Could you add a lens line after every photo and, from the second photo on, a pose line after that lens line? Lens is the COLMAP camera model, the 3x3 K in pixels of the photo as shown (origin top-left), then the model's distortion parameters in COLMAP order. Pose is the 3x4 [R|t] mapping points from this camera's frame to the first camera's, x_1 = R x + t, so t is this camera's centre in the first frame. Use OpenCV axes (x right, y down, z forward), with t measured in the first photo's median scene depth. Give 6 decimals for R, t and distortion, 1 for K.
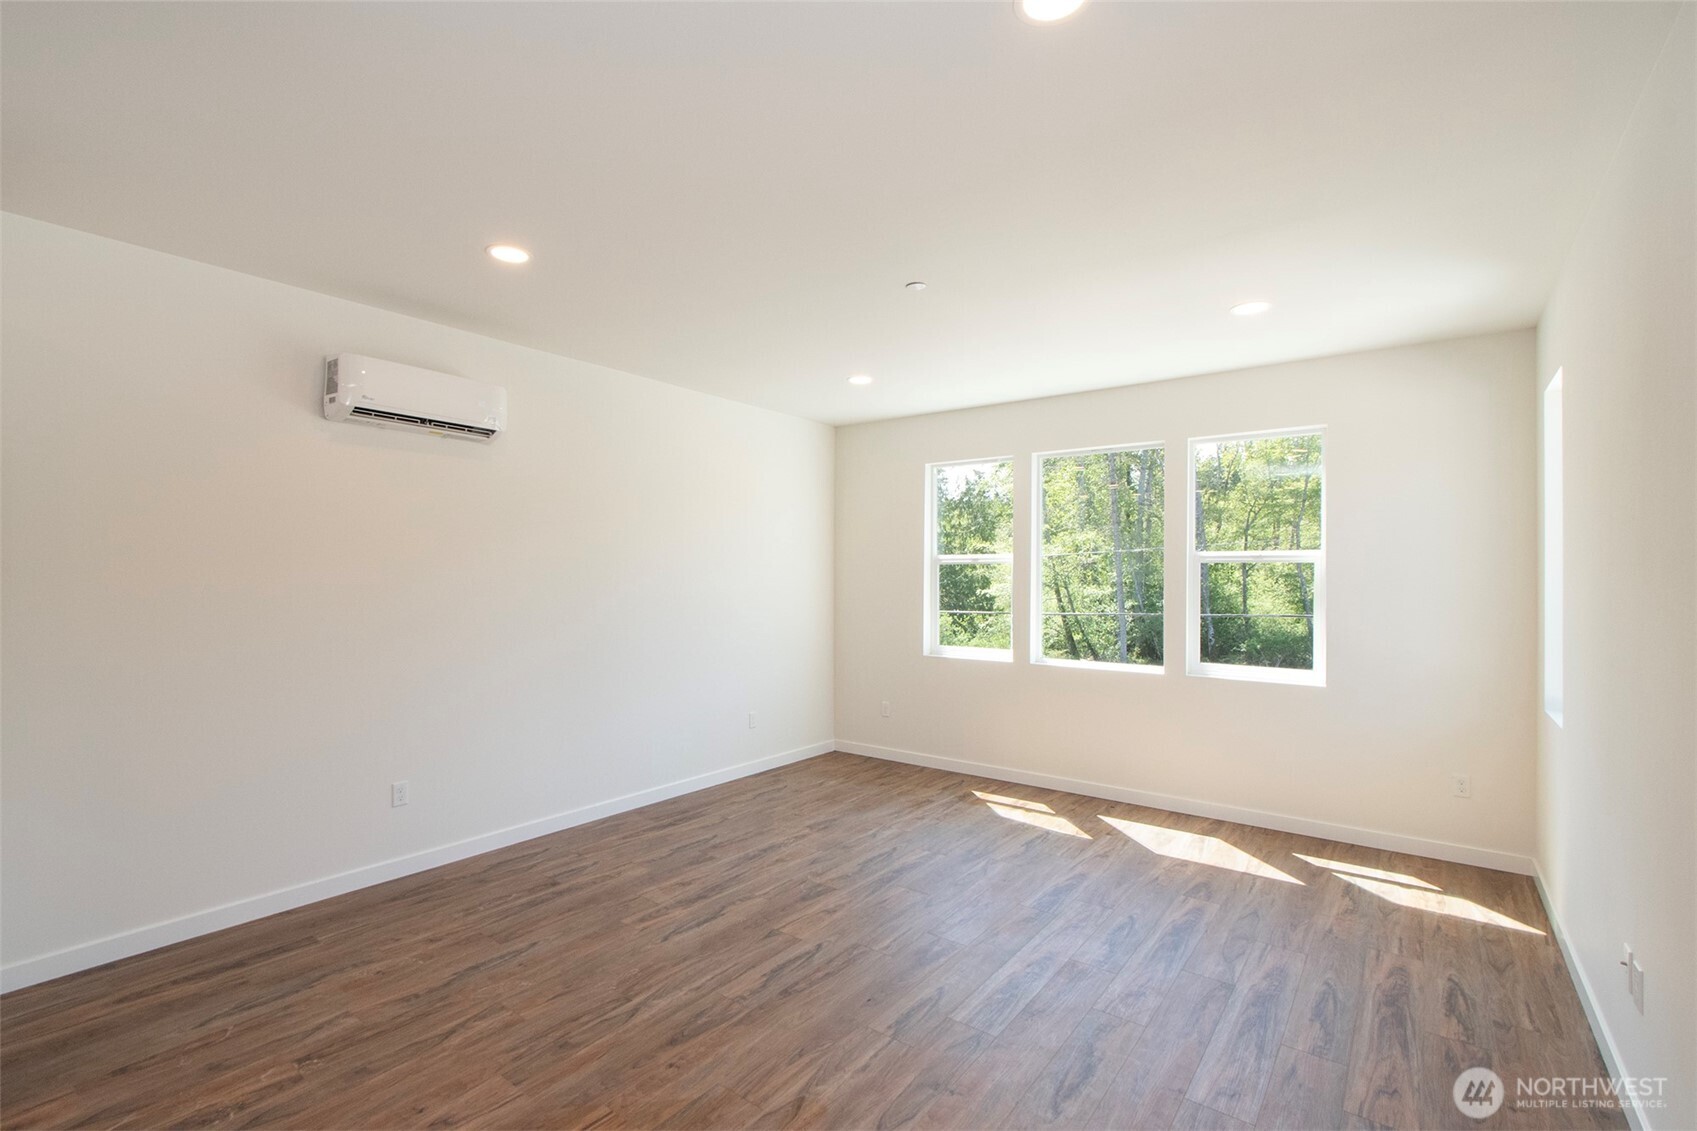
lens RADIAL K [[767.7, 0, 812.5], [0, 767.7, 566.6], [0, 0, 1]] dist [0.001531, 0.000280]
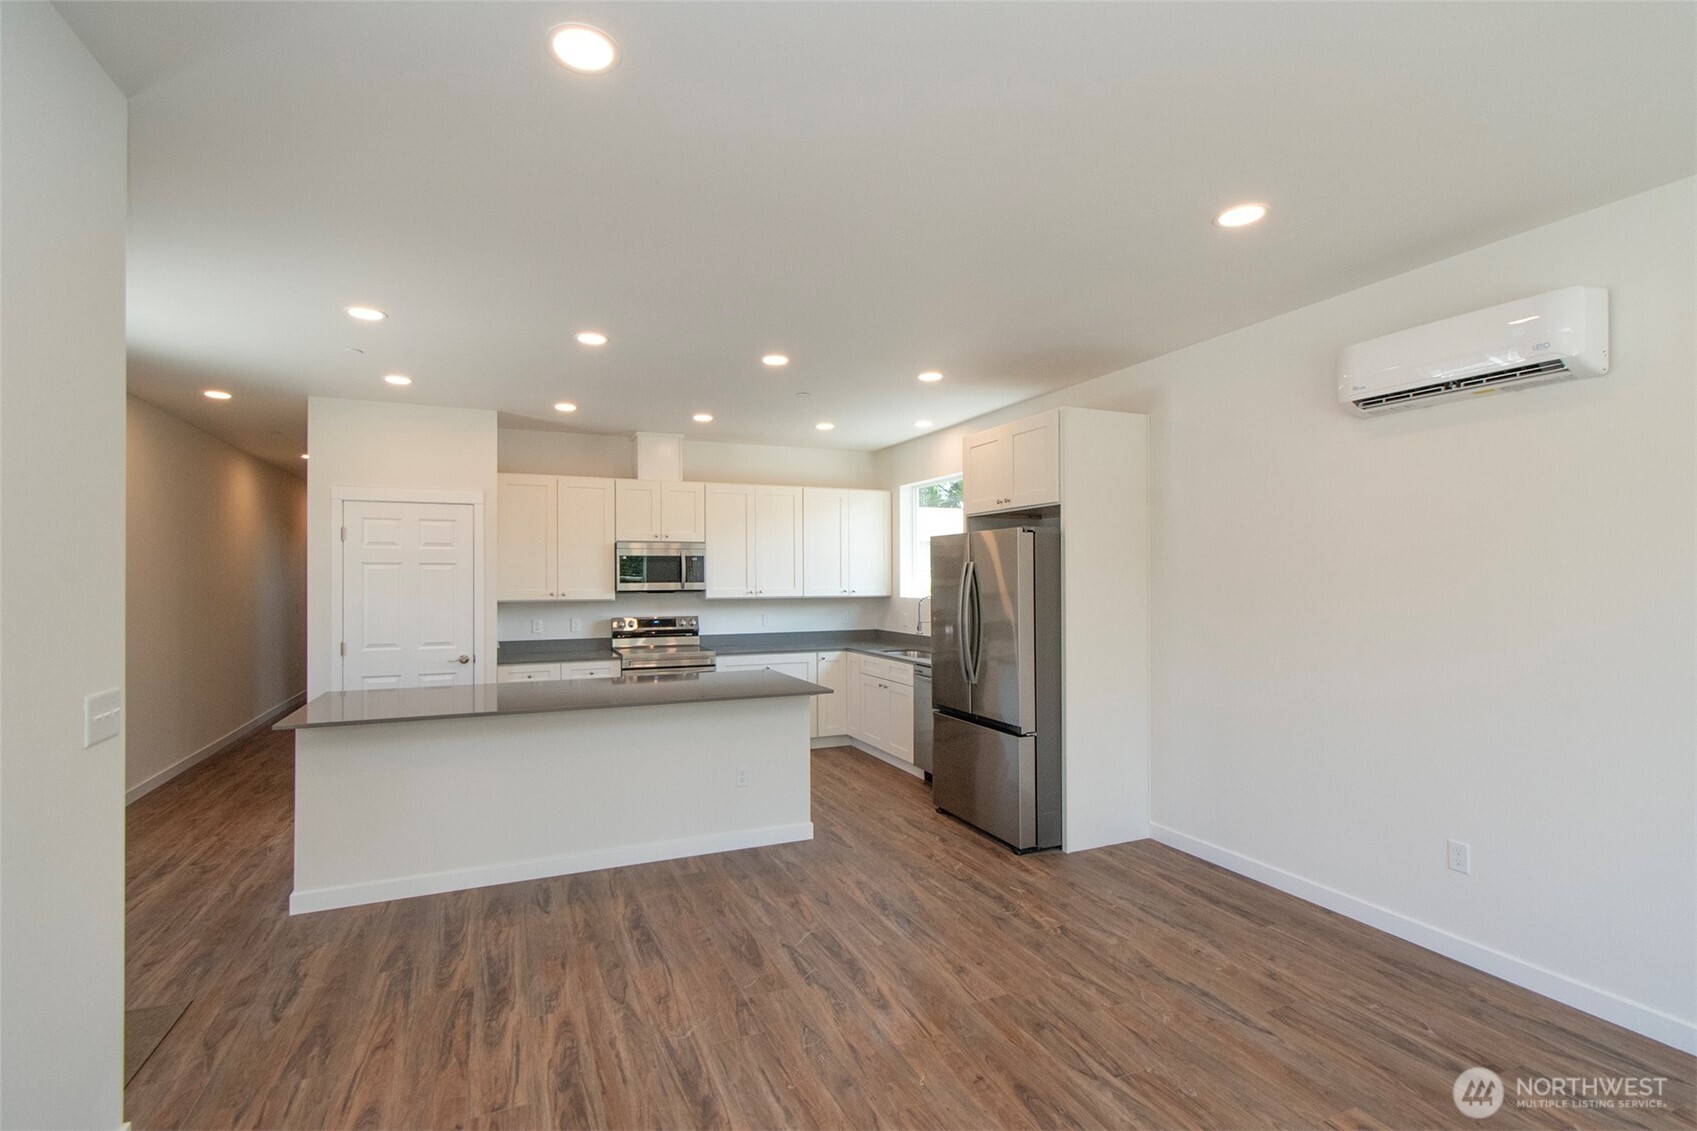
lens RADIAL K [[753.1, 0, 807.6], [0, 753.1, 576.9], [0, 0, 1]] dist [0.001377, 0.000357]
pose [[-0.494147, -0.007094, -0.869349, 0.481496], [0.009459, 0.999864, -0.013535, 0.009451], [0.869327, -0.014912, -0.494013, 0.806660]]
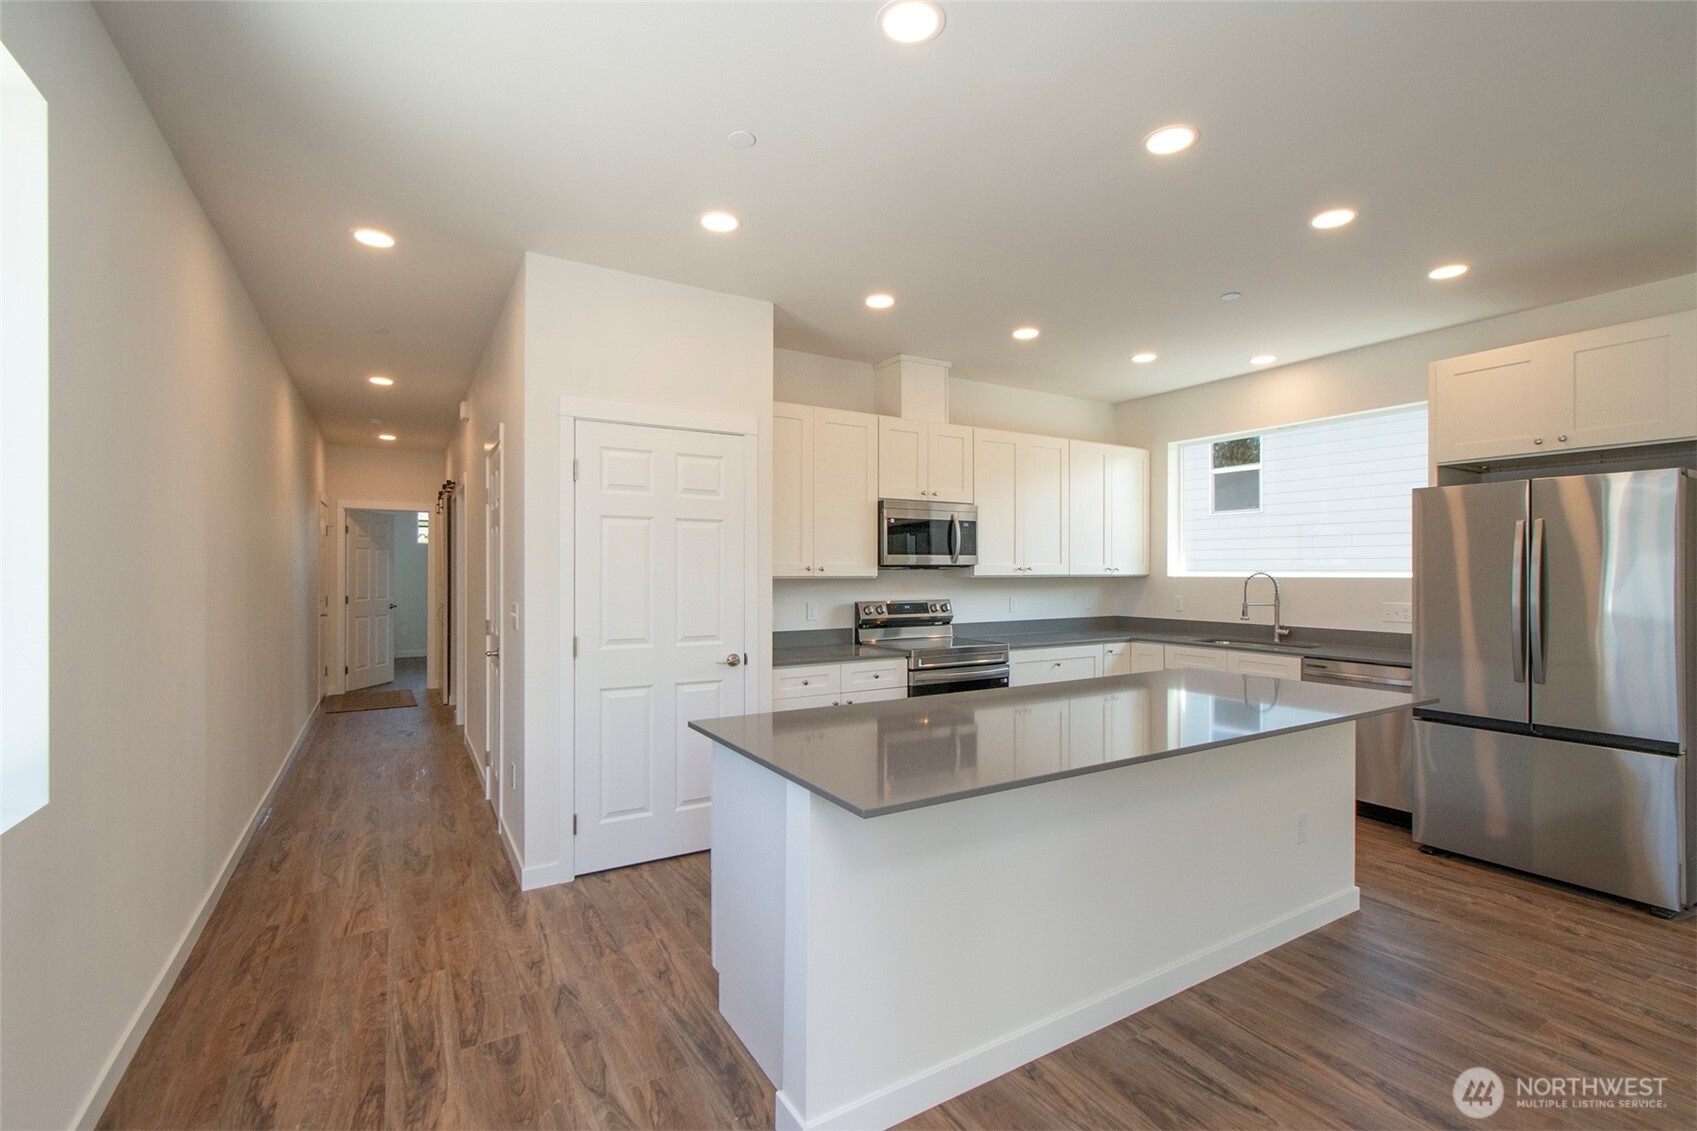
lens RADIAL K [[752.3, 0, 850.8], [0, 752.3, 572.1], [0, 0, 1]] dist [-0.001816, -0.000136]
pose [[-0.354456, -0.004620, -0.935061, 0.421467], [0.007525, 0.999941, -0.007794, 0.035014], [0.935042, -0.009799, -0.354401, 0.004607]]
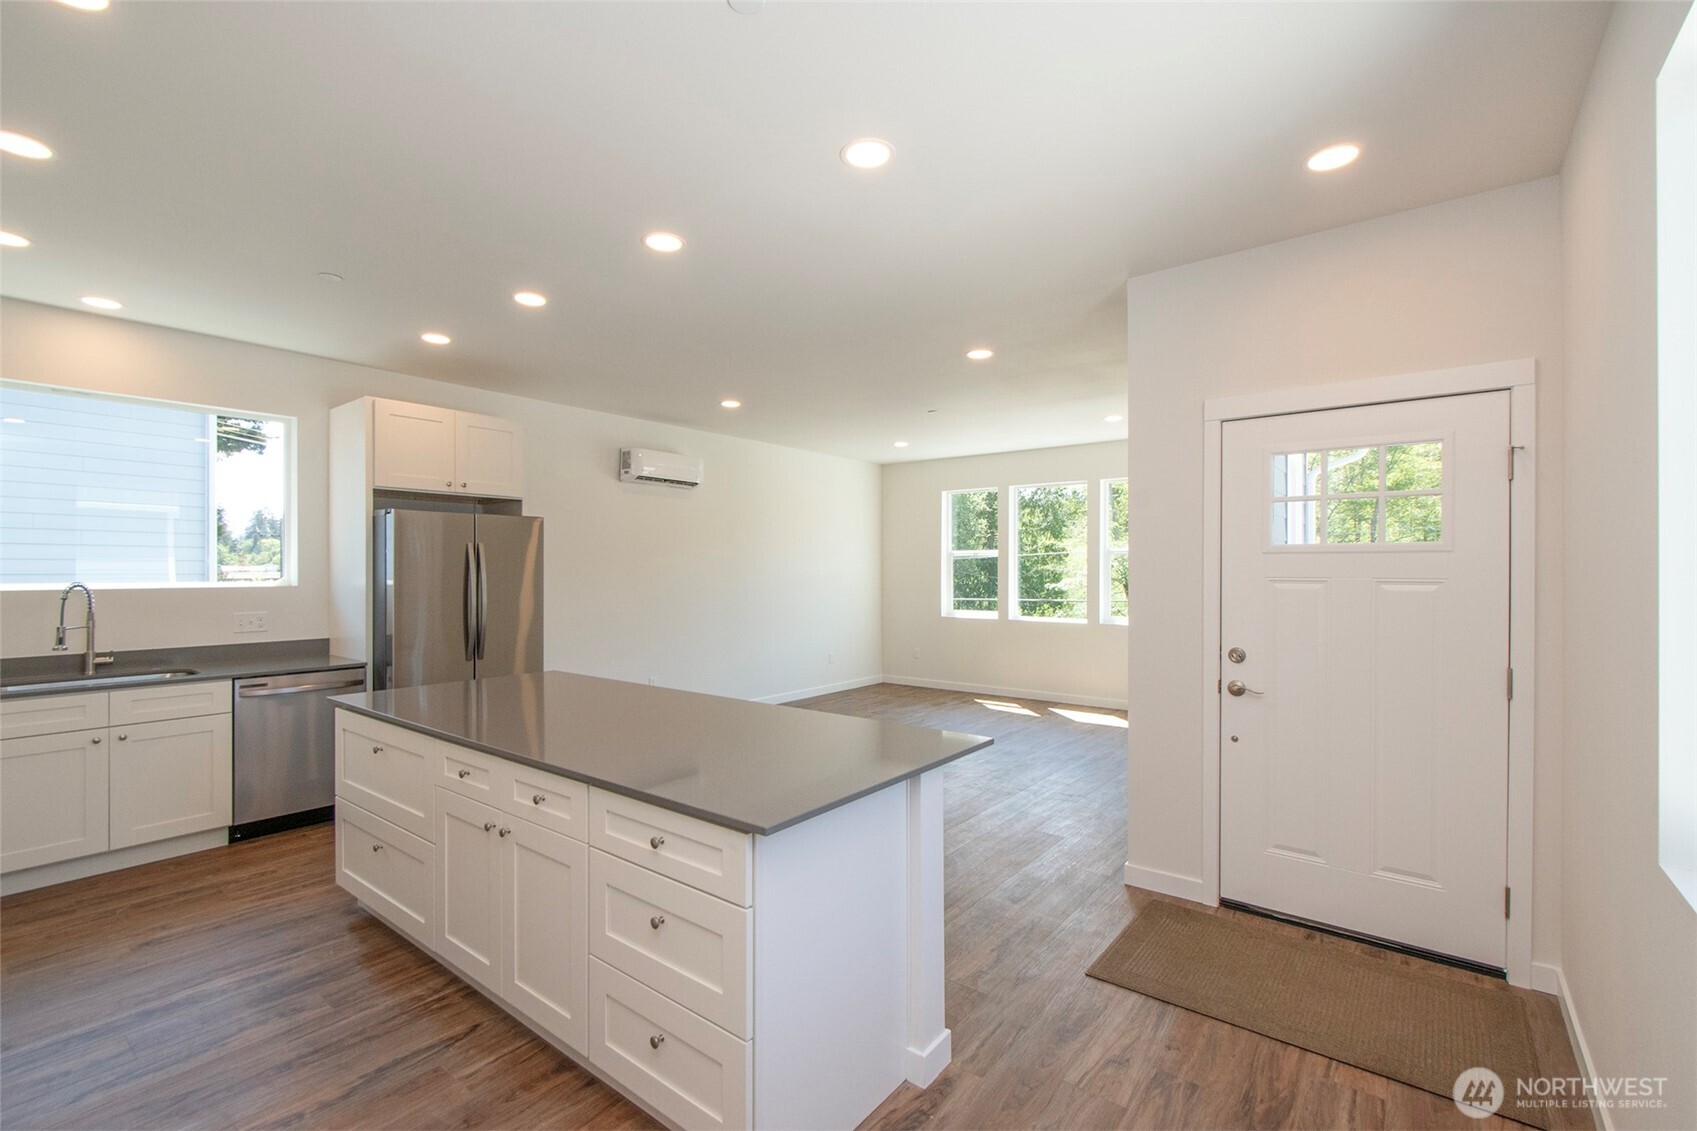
lens RADIAL K [[740.8, 0, 842.9], [0, 740.8, 574.4], [0, 0, 1]] dist [-0.000293, -0.000505]
pose [[0.999982, -0.006003, 0.000244, -0.082462], [0.005998, 0.999850, 0.016235, 0.008809], [-0.000342, -0.016233, 0.999868, -0.758436]]
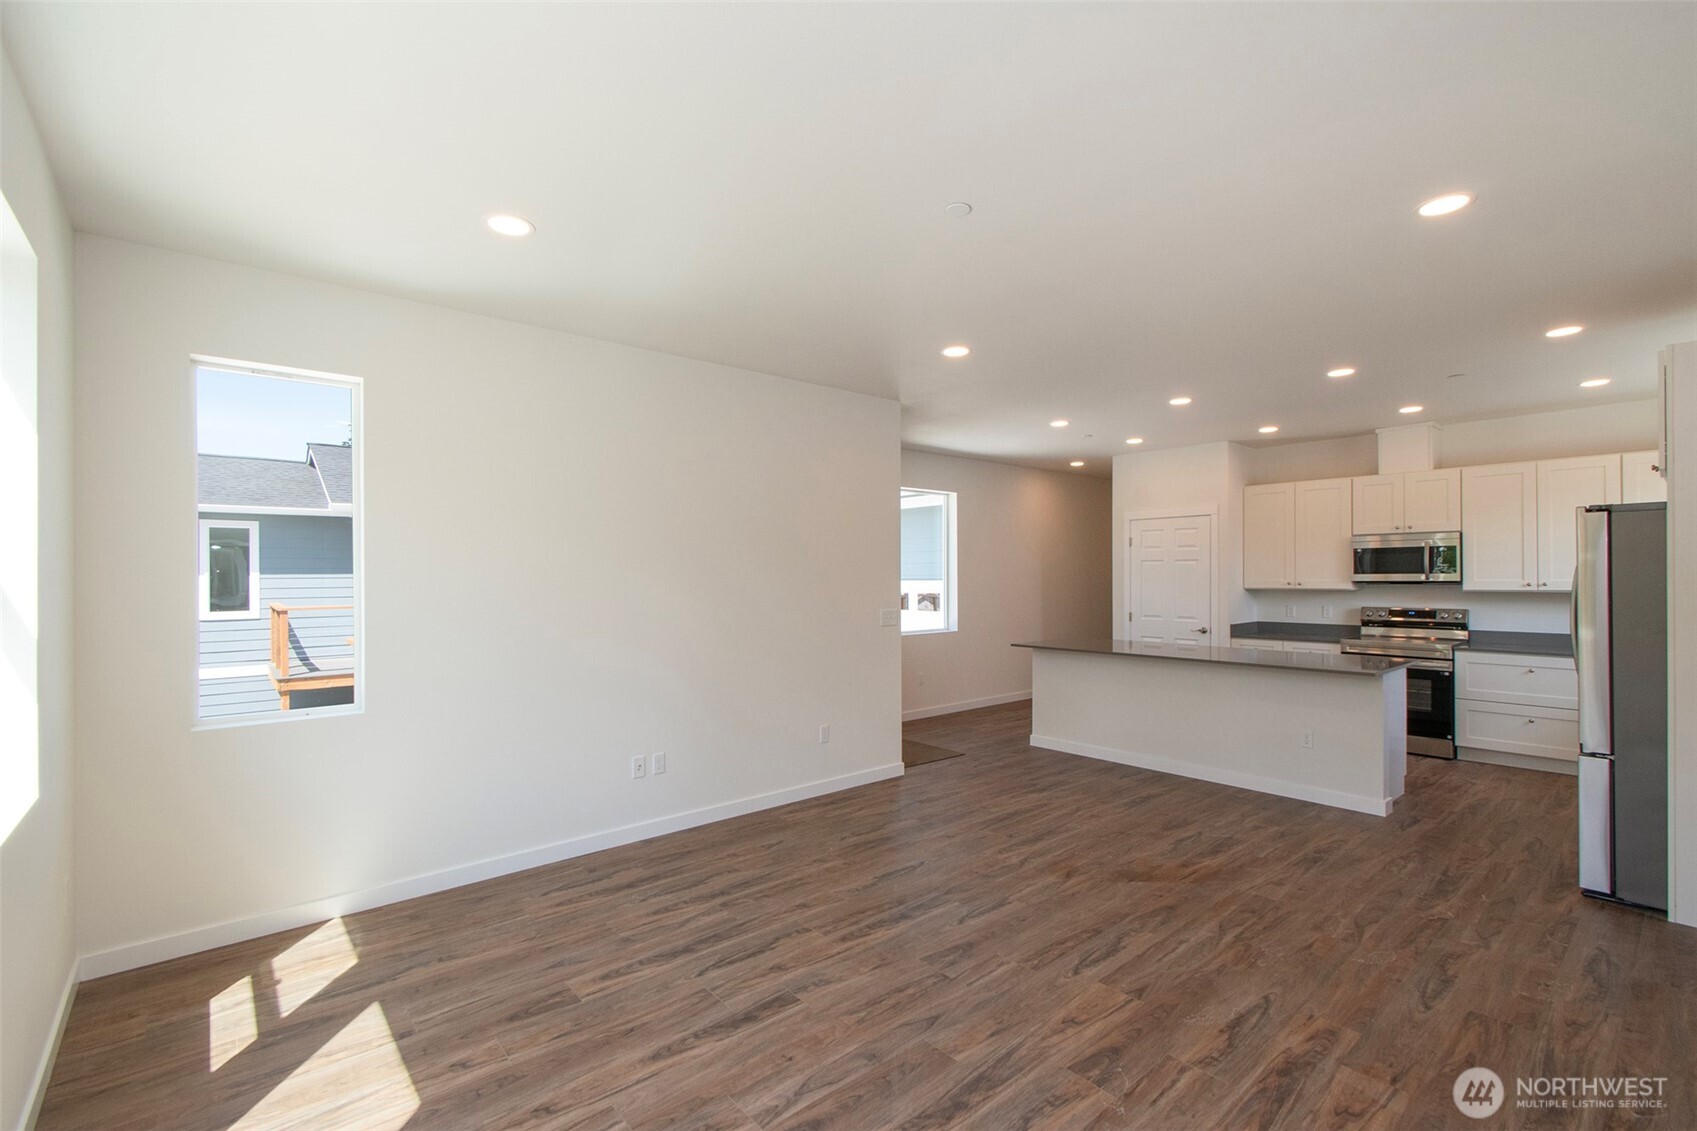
lens RADIAL K [[740.8, 0, 842.9], [0, 740.8, 574.4], [0, 0, 1]] dist [-0.000293, -0.000505]
pose [[-0.981441, -0.002334, 0.191750, 0.094017], [-0.004529, 0.999929, -0.011007, 0.022548], [-0.191711, -0.011671, -0.981382, 1.590416]]
